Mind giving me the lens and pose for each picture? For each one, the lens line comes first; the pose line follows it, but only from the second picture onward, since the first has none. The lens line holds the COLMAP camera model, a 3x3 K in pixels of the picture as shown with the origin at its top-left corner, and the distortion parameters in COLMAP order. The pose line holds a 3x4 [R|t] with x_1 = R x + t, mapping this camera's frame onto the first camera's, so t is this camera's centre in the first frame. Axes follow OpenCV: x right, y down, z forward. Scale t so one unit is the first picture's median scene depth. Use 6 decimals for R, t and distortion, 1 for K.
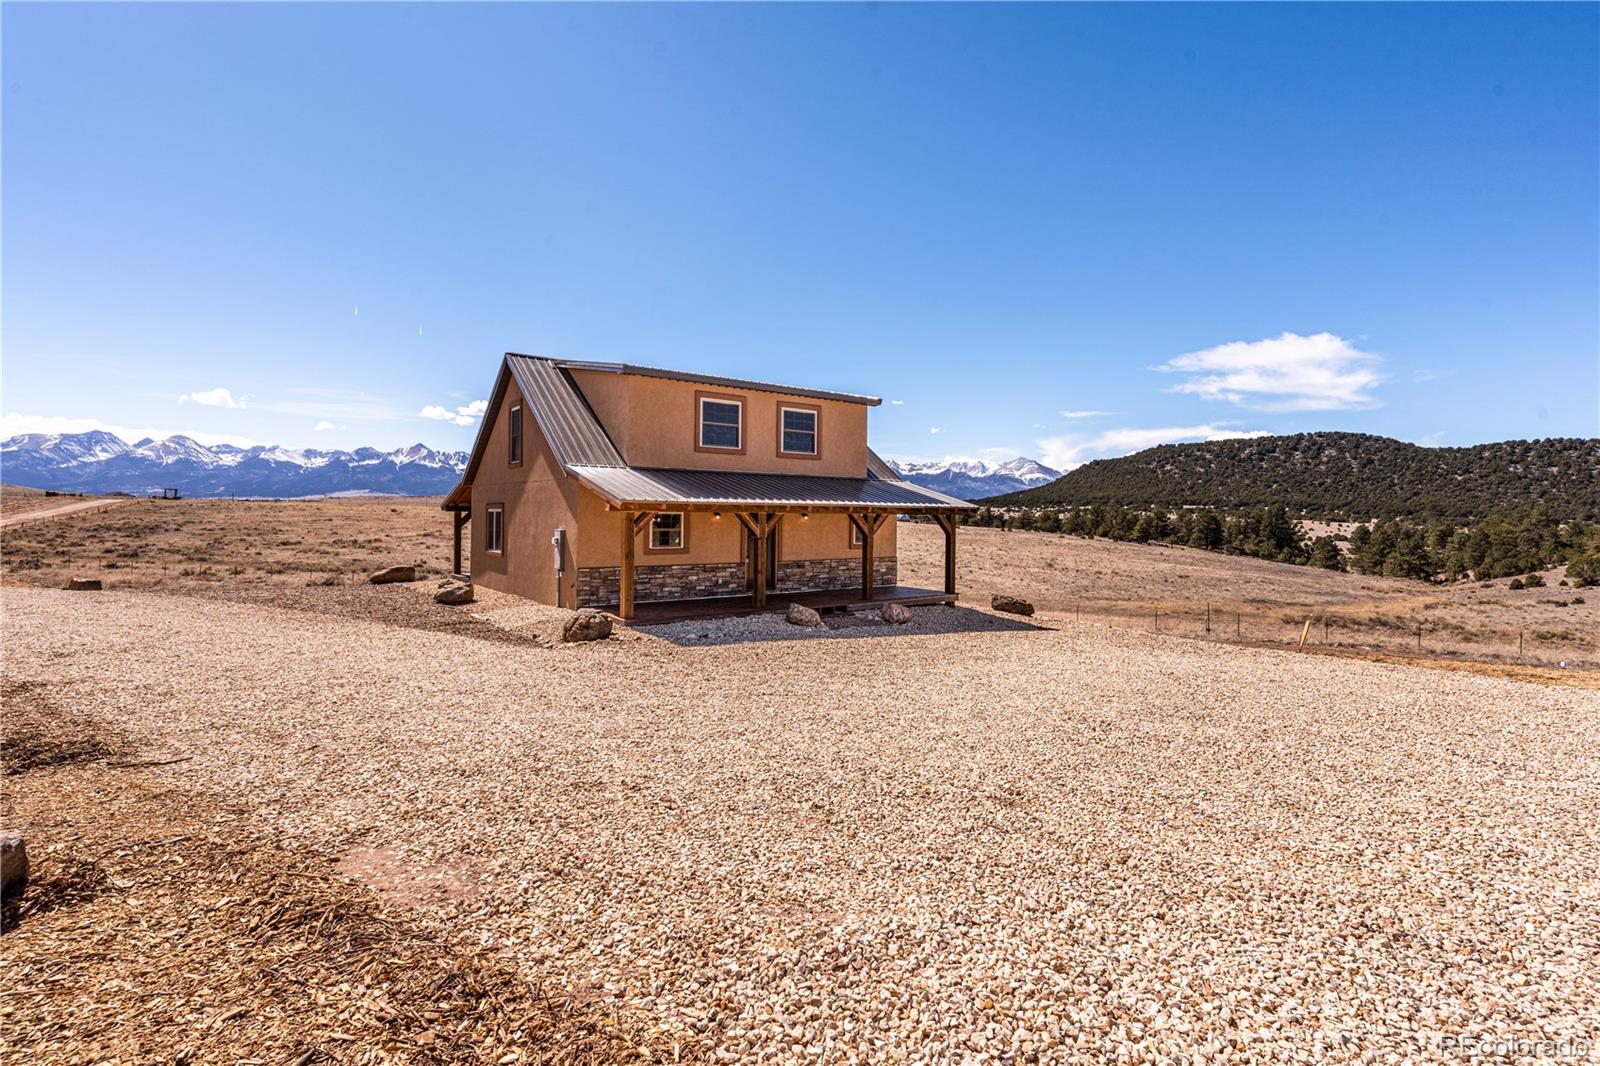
lens RADIAL K [[763.1, 0, 800.0], [0, 763.1, 533.0], [0, 0, 1]] dist [0.000267, 0.000516]
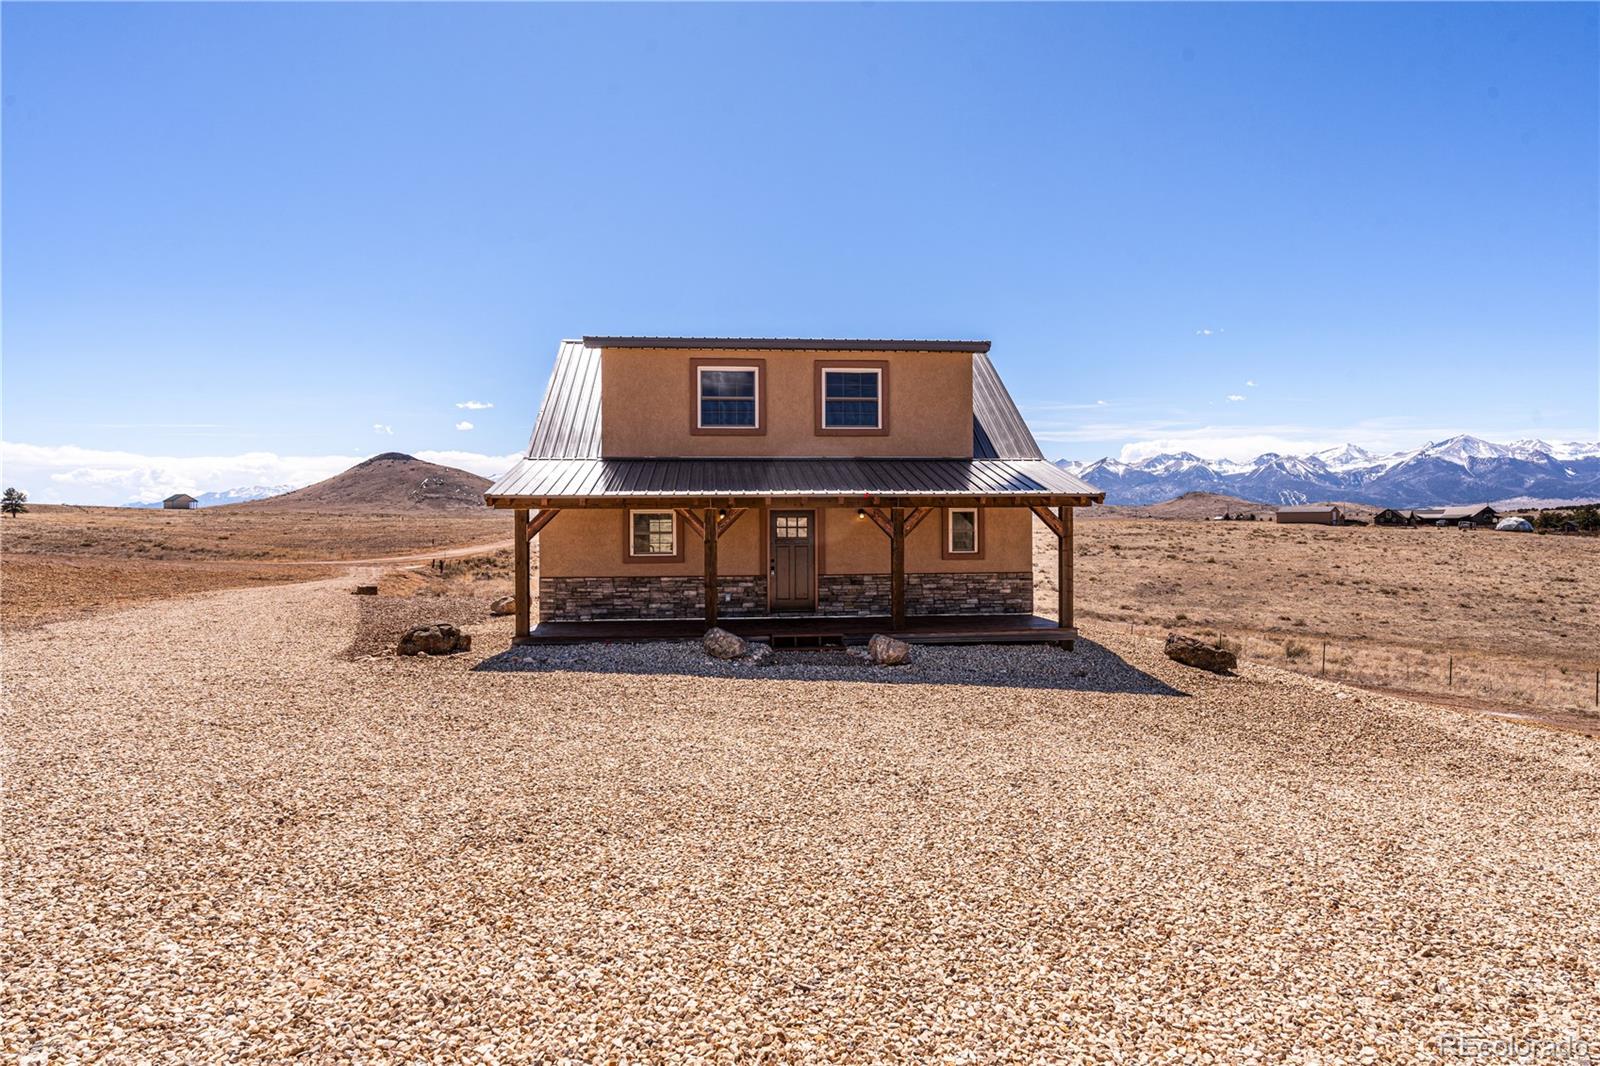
lens RADIAL K [[923.4, 0, 800.0], [0, 923.4, 533.0], [0, 0, 1]] dist [-0.000305, -0.000191]
pose [[0.847588, -0.011820, -0.530524, 0.434004], [0.001149, 0.999790, -0.020438, 0.014745], [0.530654, 0.016713, 0.847424, 0.223829]]
